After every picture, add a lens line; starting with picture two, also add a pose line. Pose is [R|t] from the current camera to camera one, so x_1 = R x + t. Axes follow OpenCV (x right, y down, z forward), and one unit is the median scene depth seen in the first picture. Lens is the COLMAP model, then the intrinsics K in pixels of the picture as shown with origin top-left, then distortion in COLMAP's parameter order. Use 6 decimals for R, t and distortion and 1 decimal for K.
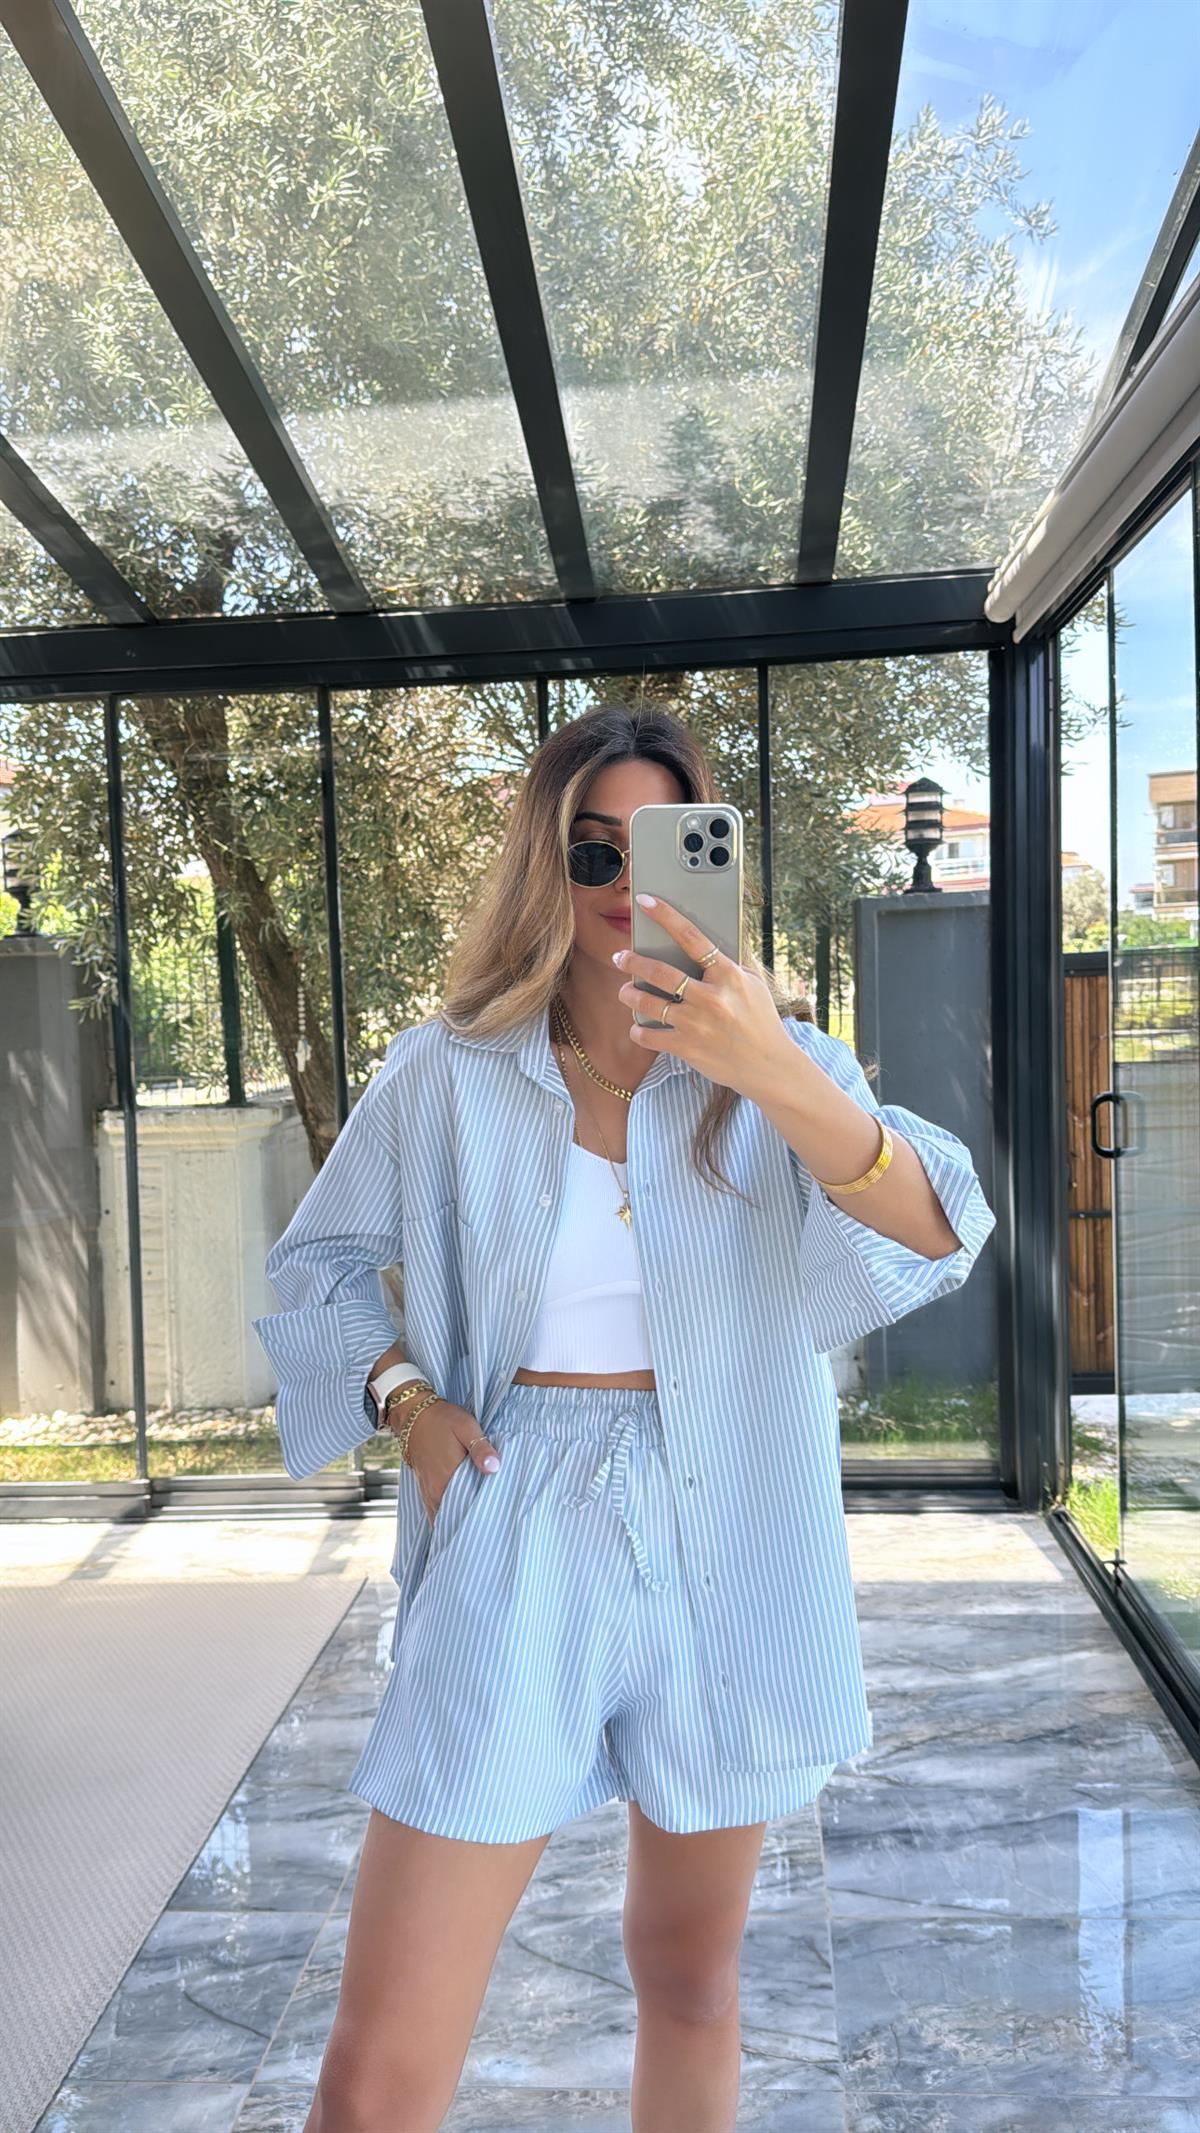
lens RADIAL K [[1604.6, 0, 591.4], [0, 1604.6, 1097.0], [0, 0, 1]] dist [-0.006580, -0.010504]
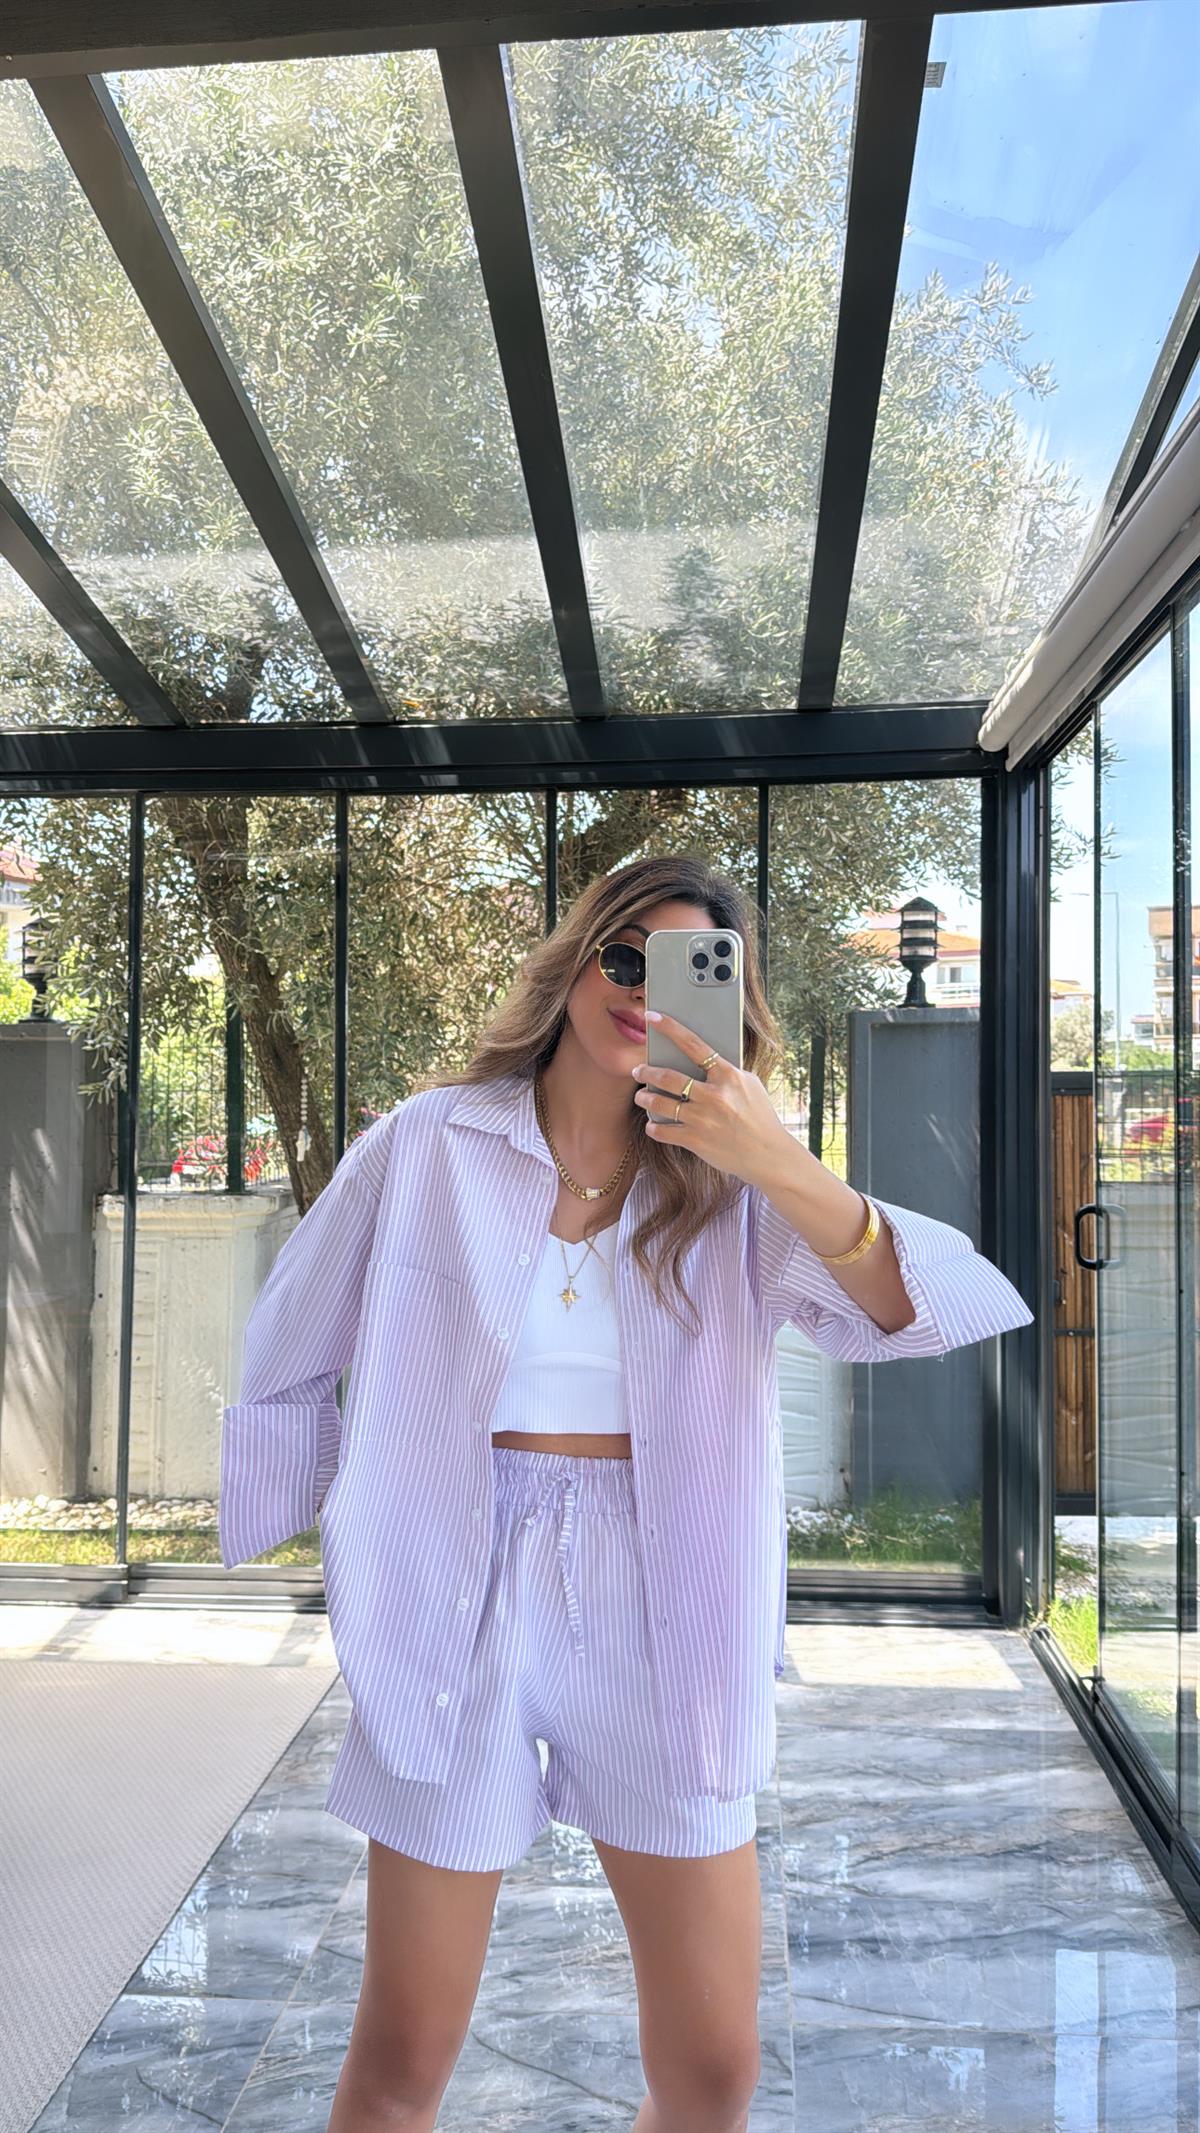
lens RADIAL K [[1604.7, 0, 579.2], [0, 1604.7, 1078.0], [0, 0, 1]] dist [-0.003516, -0.010495]
pose [[0.999348, 0.034852, -0.009454, 0.003726], [-0.035510, 0.996019, -0.081763, 0.009545], [0.006567, 0.082046, 0.996607, -0.021685]]
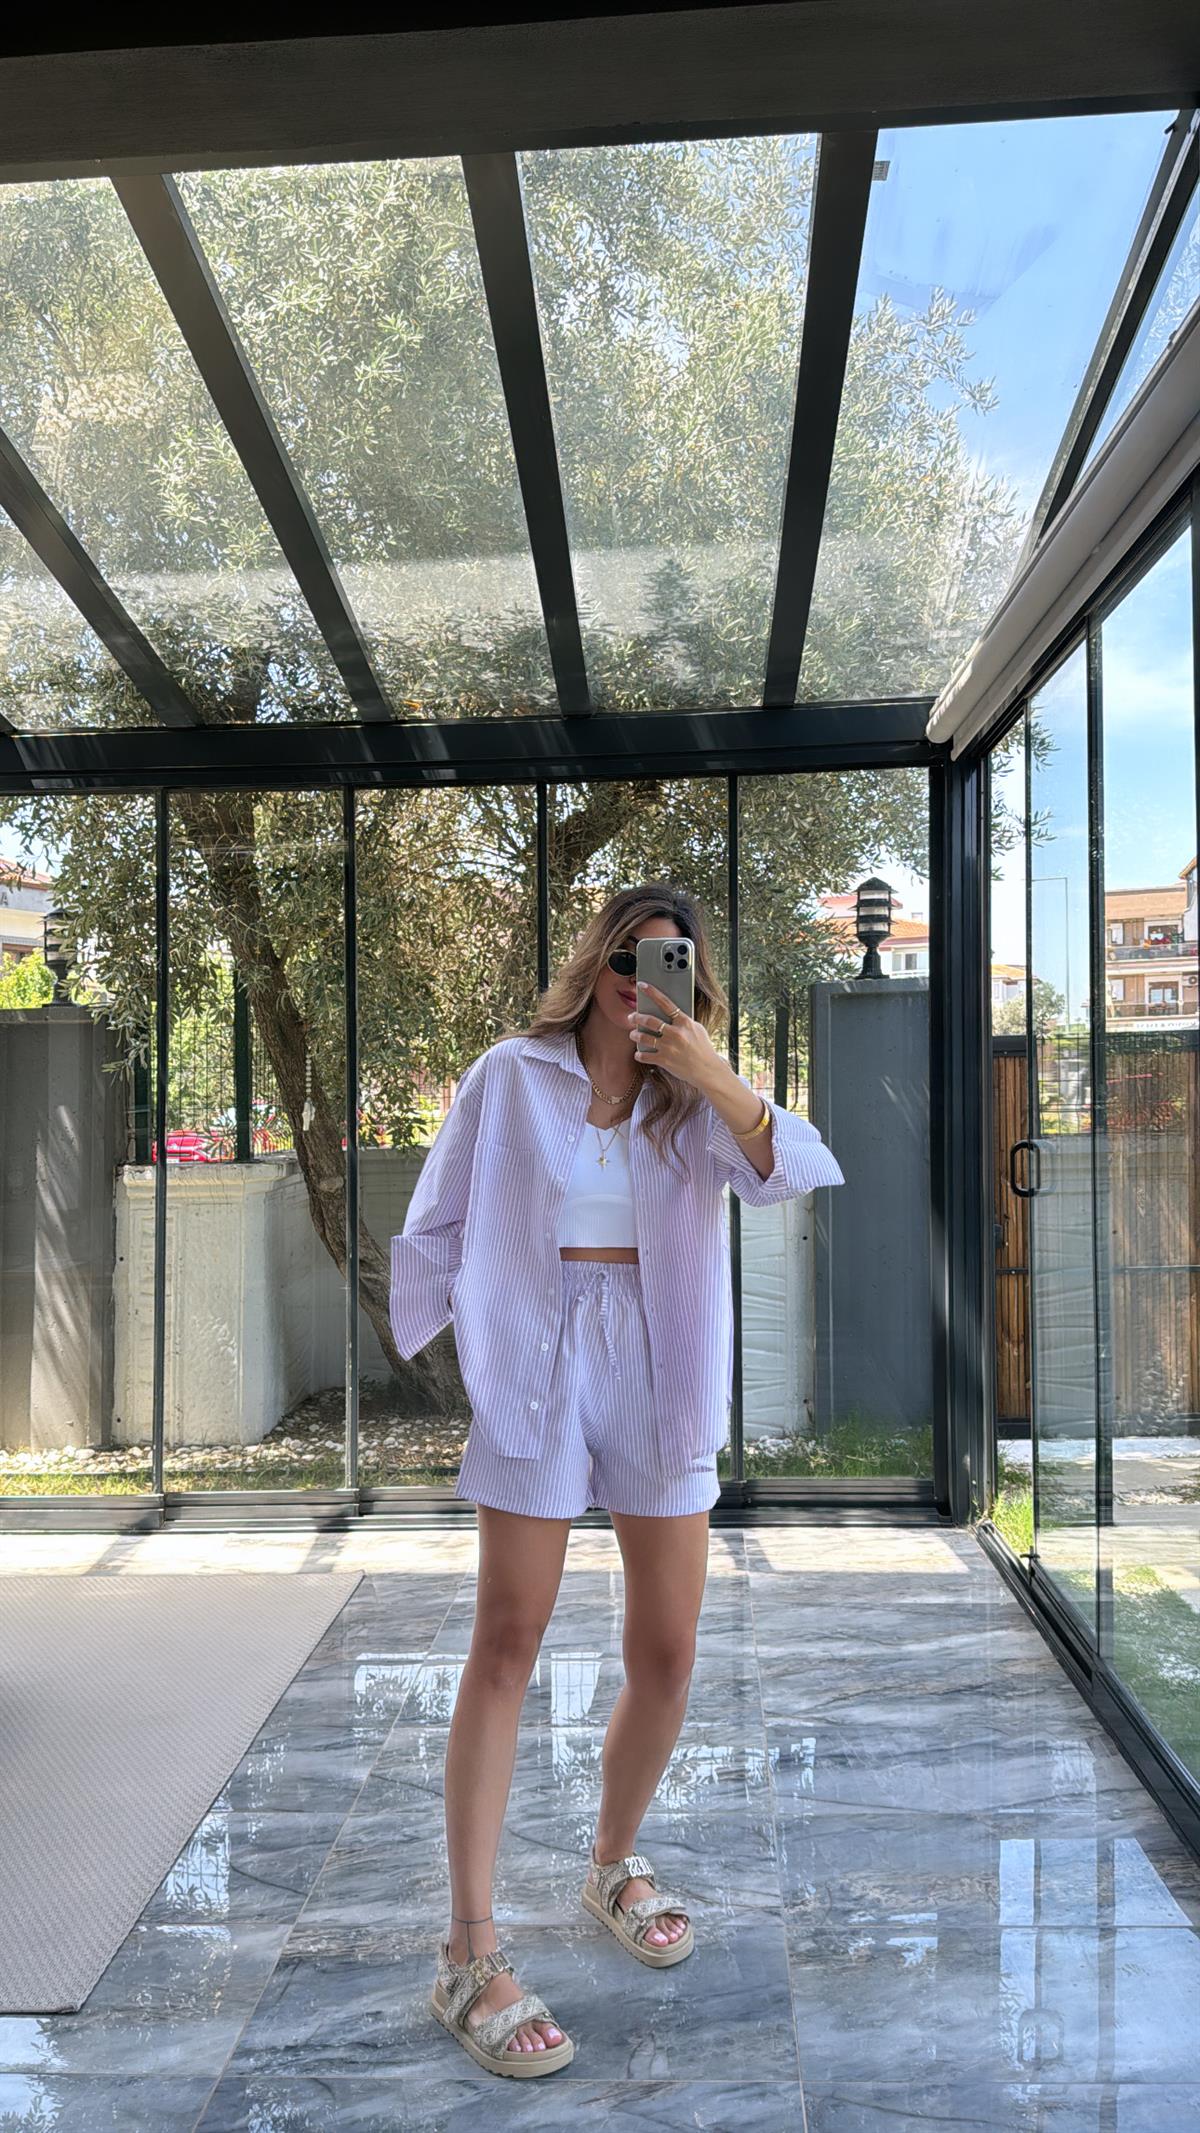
lens RADIAL K [[1593.6, 0, 574.7], [0, 1593.6, 1121.9], [0, 0, 1]] dist [-0.010156, -0.005088]
pose [[0.999697, 0.020603, 0.013457, -0.016289], [-0.019895, 0.998512, -0.050767, 0.038342], [-0.014483, 0.050484, 0.998620, -0.123496]]
